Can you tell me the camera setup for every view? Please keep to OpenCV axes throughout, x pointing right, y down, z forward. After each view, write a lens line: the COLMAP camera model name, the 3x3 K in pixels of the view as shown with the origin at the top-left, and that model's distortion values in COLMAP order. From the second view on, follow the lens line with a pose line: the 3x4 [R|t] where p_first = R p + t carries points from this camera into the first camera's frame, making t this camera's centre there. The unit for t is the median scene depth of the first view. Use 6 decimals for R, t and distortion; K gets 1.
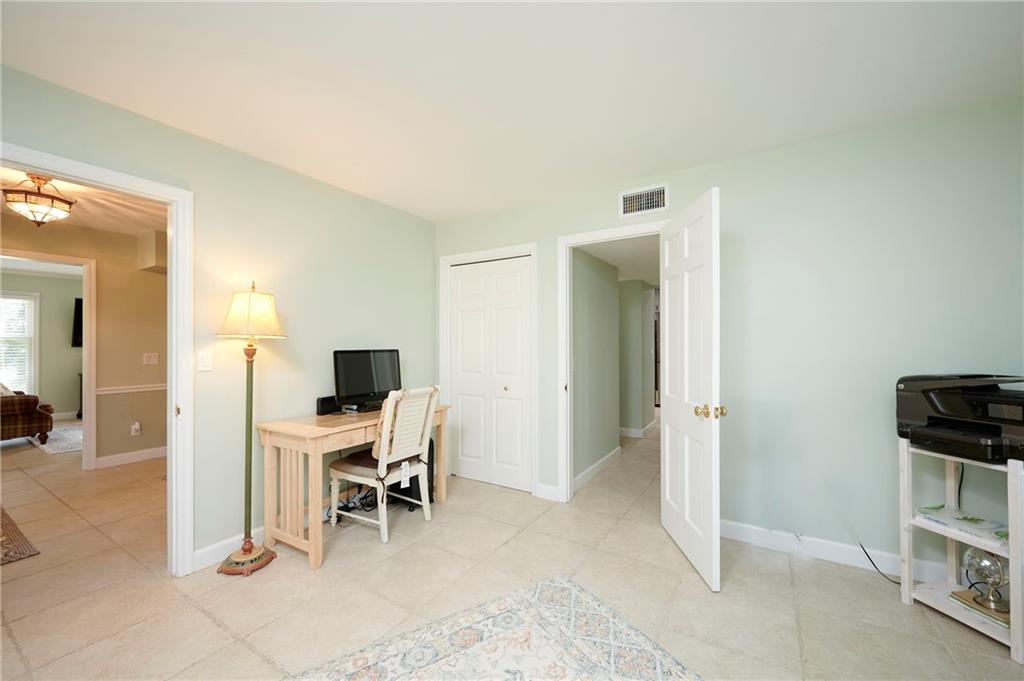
lens RADIAL K [[406.5, 0, 519.3], [0, 406.5, 338.3], [0, 0, 1]] dist [-0.002513, -0.000063]
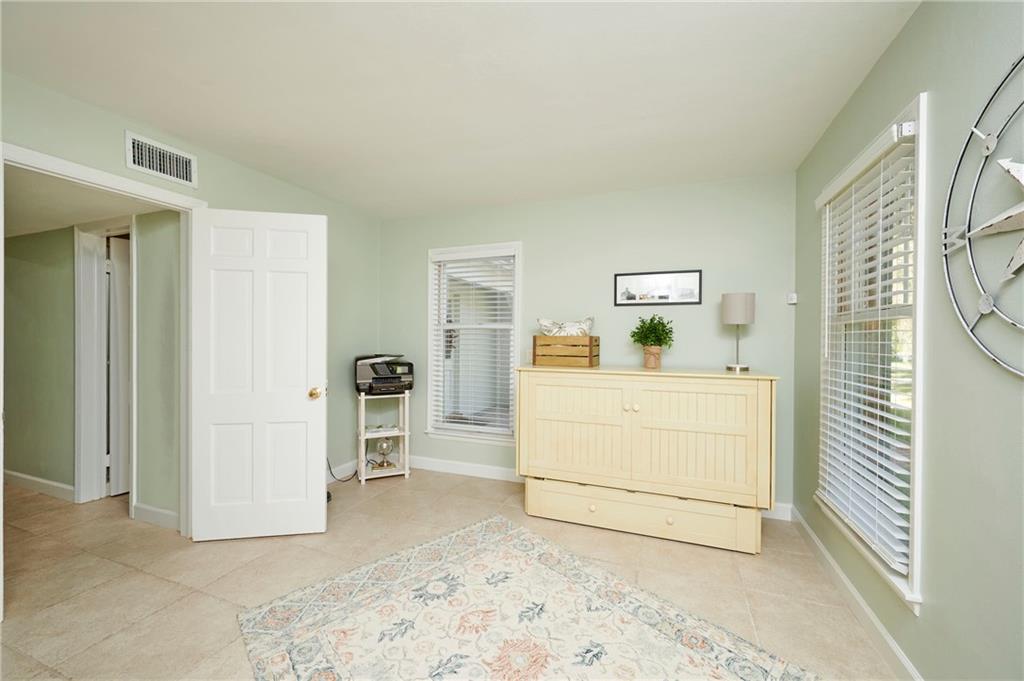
lens RADIAL K [[406.5, 0, 513.4], [0, 406.5, 342.5], [0, 0, 1]] dist [-0.002513, -0.000063]
pose [[-0.187719, -0.005130, 0.982209, -0.945586], [-0.015436, 0.999878, 0.002272, 0.014546], [-0.982102, -0.014735, -0.187775, 0.708656]]
